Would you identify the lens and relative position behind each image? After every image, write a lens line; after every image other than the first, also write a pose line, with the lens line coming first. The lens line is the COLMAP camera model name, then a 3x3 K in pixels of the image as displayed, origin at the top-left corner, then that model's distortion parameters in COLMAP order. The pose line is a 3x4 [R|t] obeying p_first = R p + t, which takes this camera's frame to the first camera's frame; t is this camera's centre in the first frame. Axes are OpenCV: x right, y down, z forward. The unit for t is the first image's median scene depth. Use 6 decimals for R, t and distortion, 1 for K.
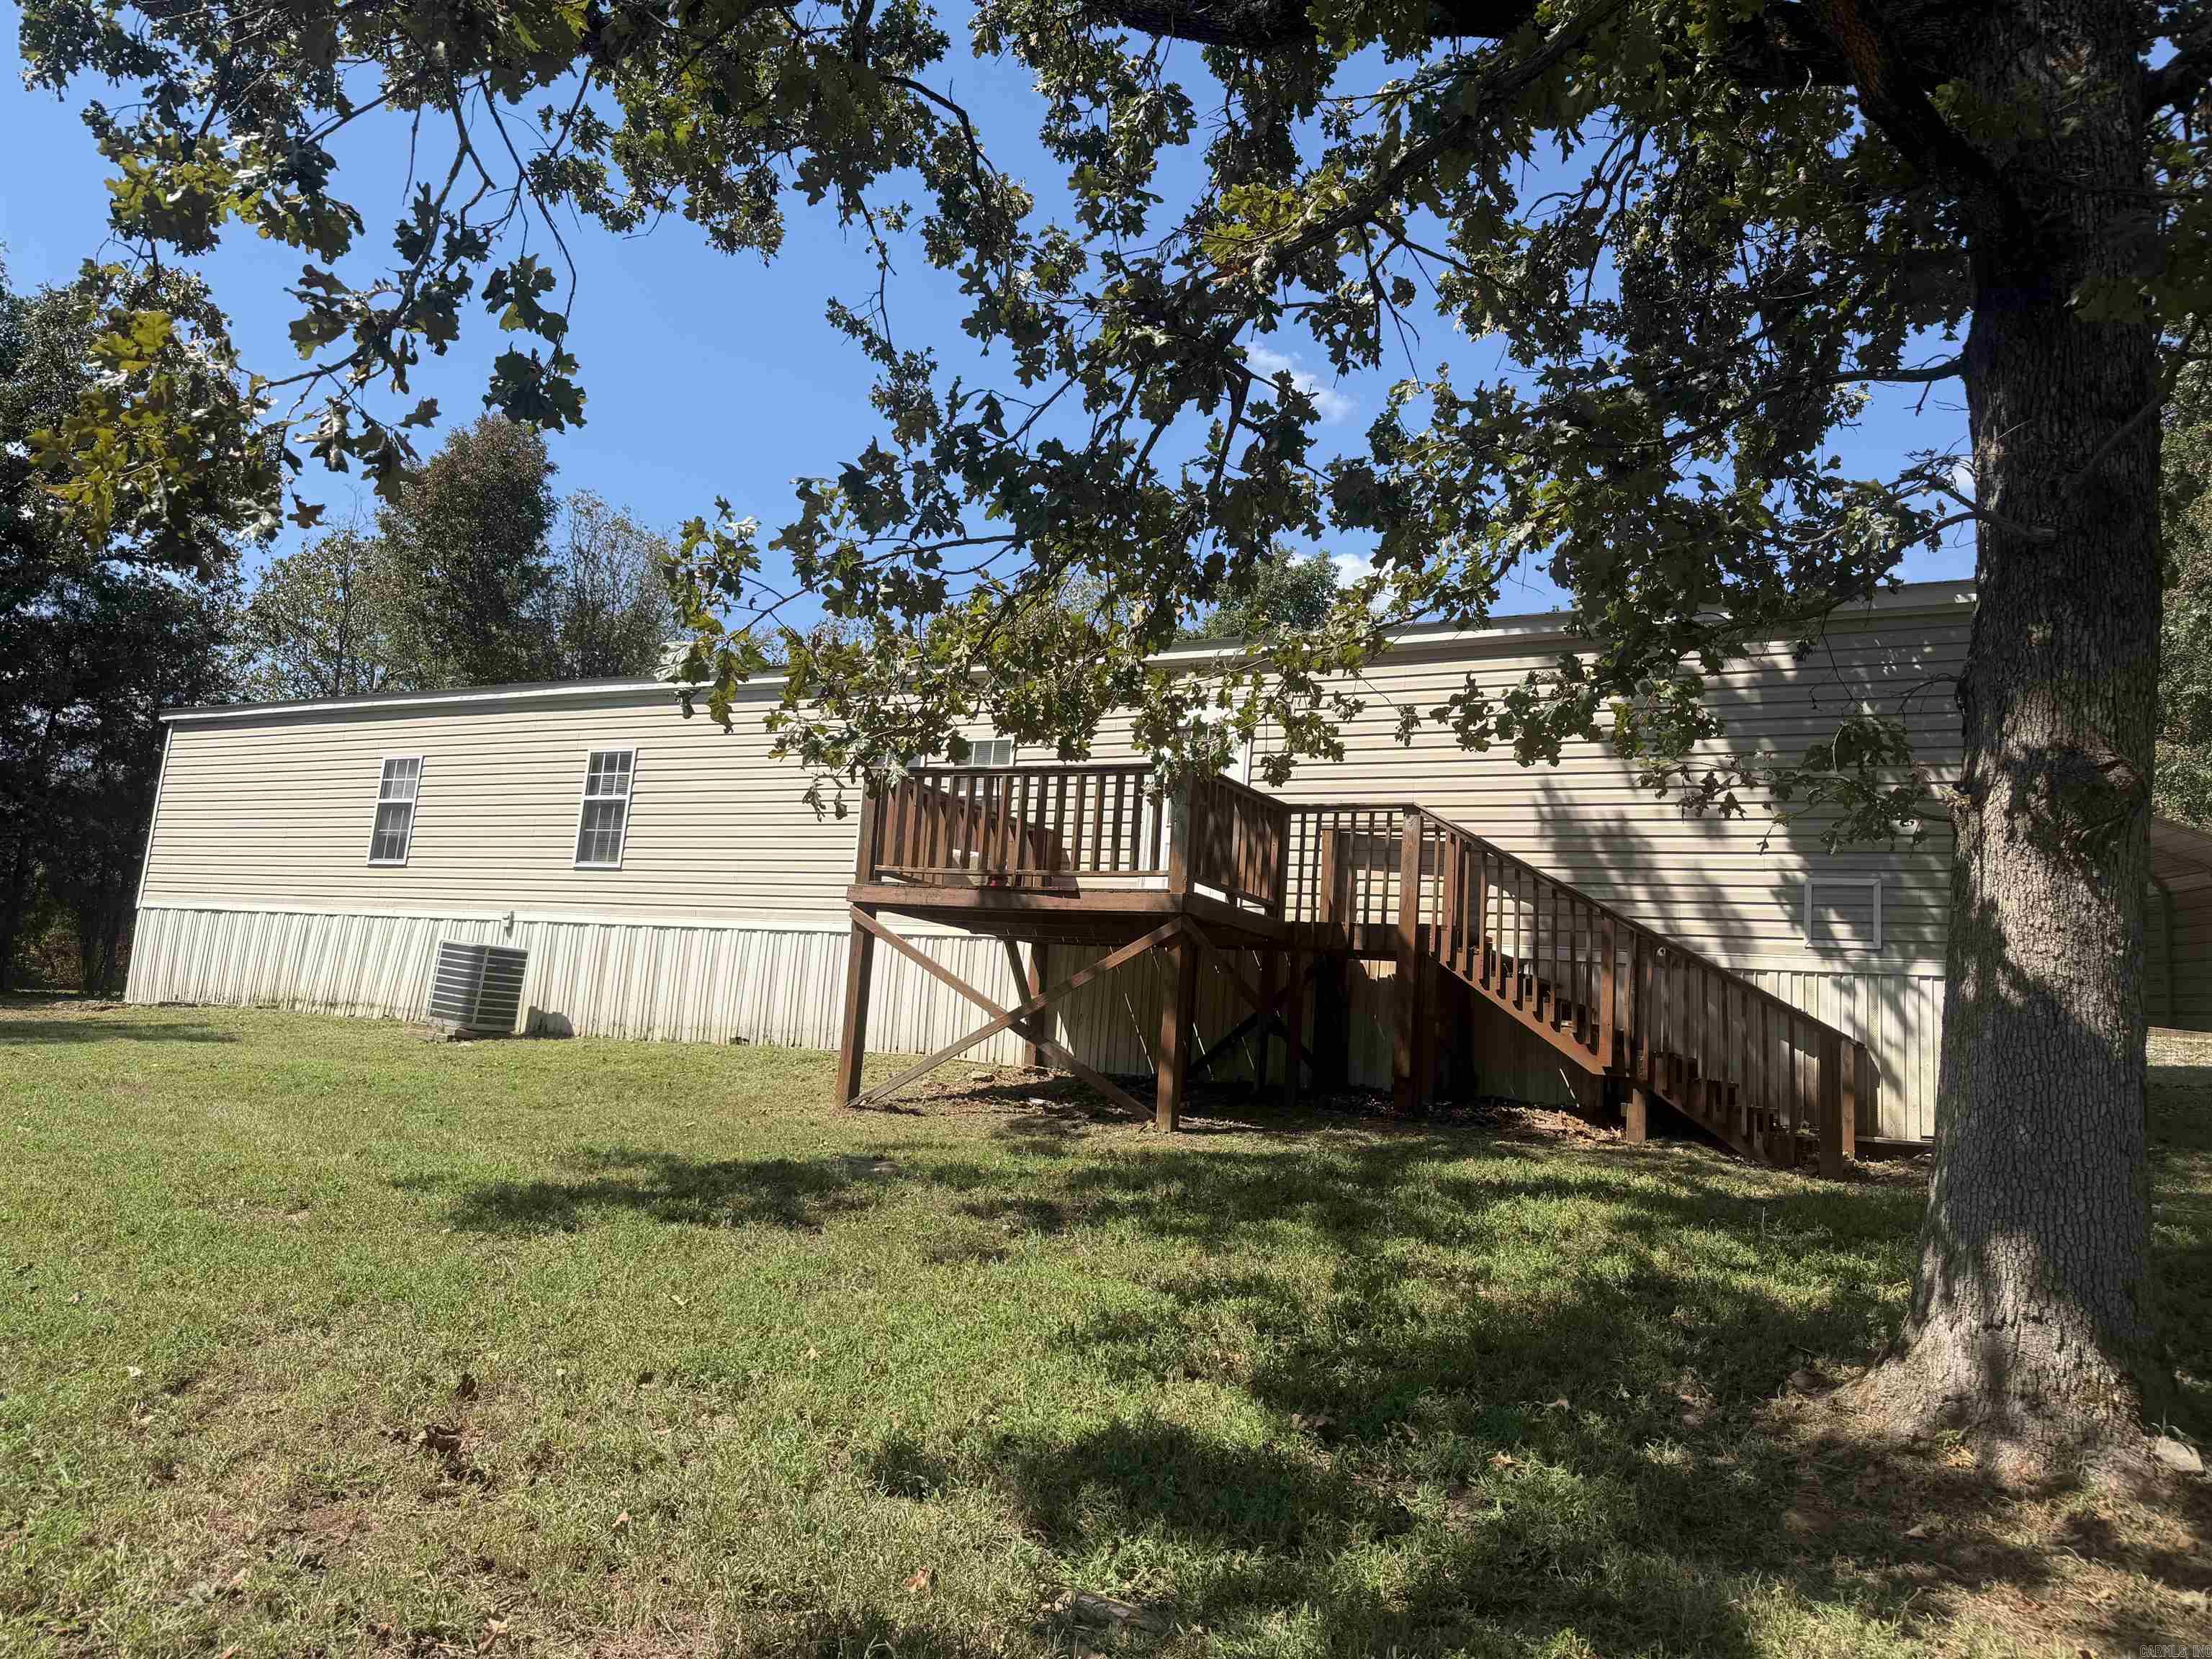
lens RADIAL K [[1565.5, 0, 1106.0], [0, 1565.5, 829.5], [0, 0, 1]] dist [0.134160, -0.244029]
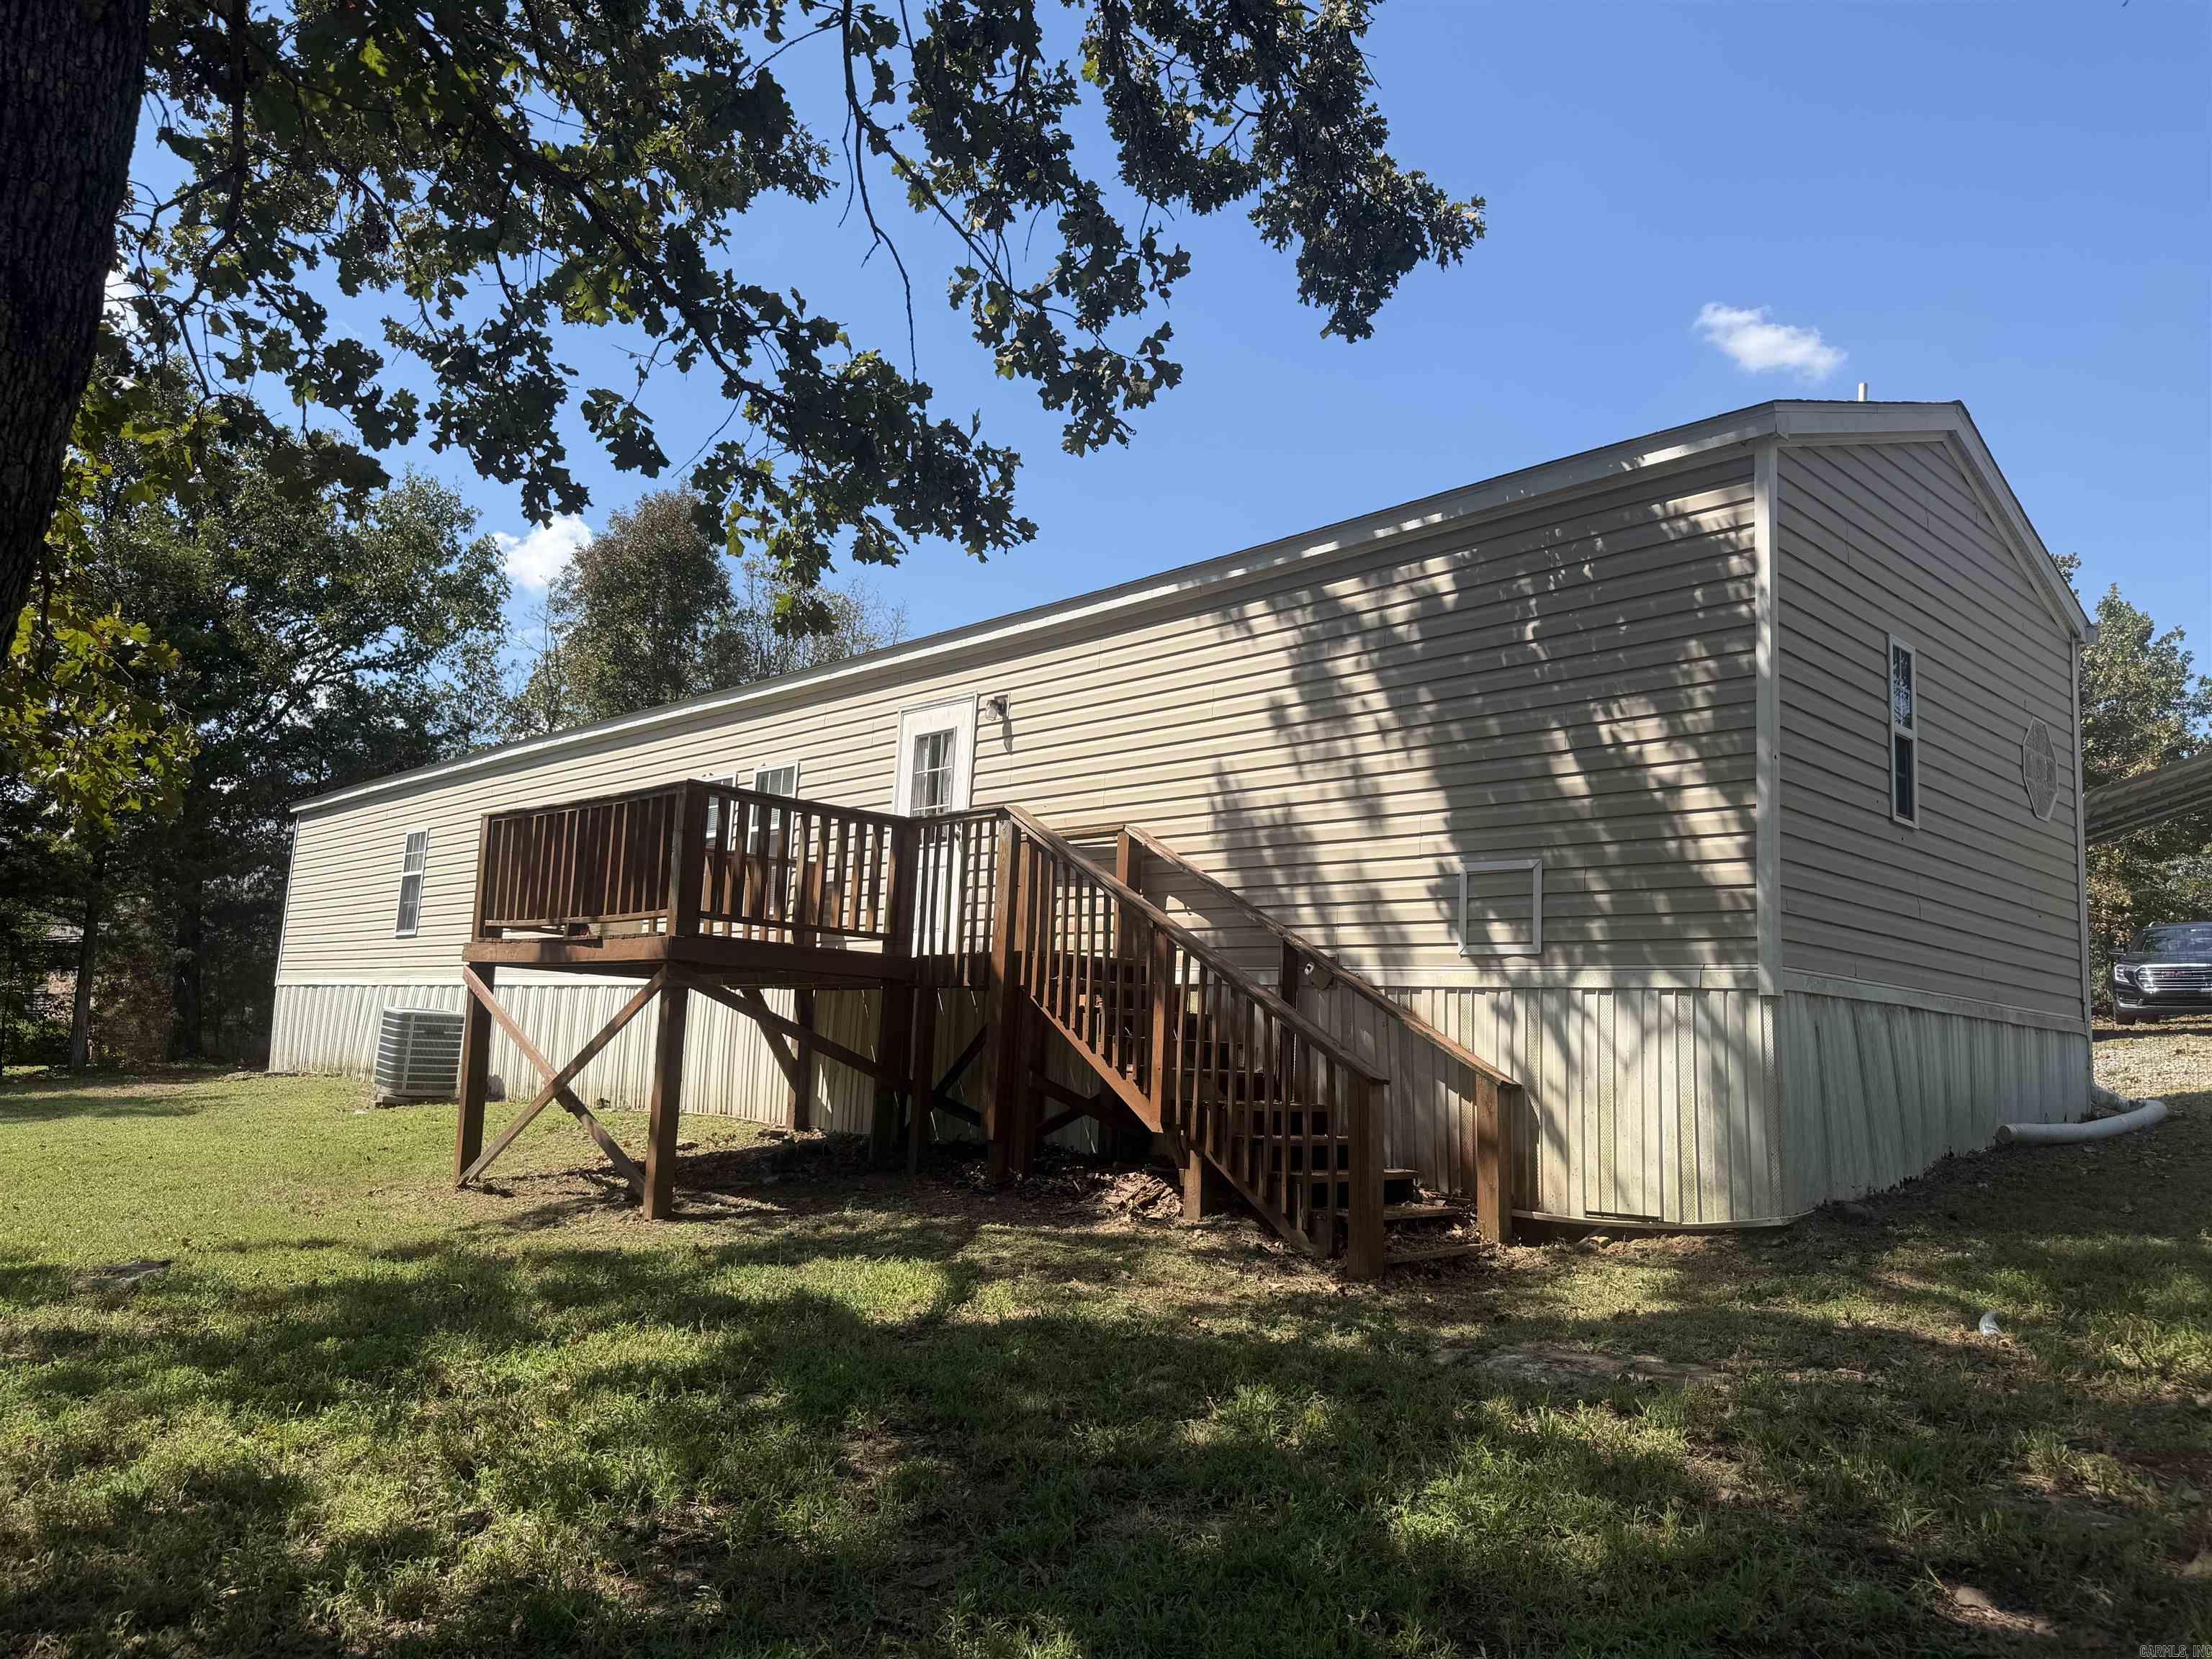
lens RADIAL K [[1565.5, 0, 1106.0], [0, 1565.5, 829.5], [0, 0, 1]] dist [0.134160, -0.244029]
pose [[0.950665, -0.078313, -0.300173, 0.489271], [0.074997, 0.996928, -0.022573, 0.017613], [0.301019, -0.001053, 0.953618, 0.225433]]
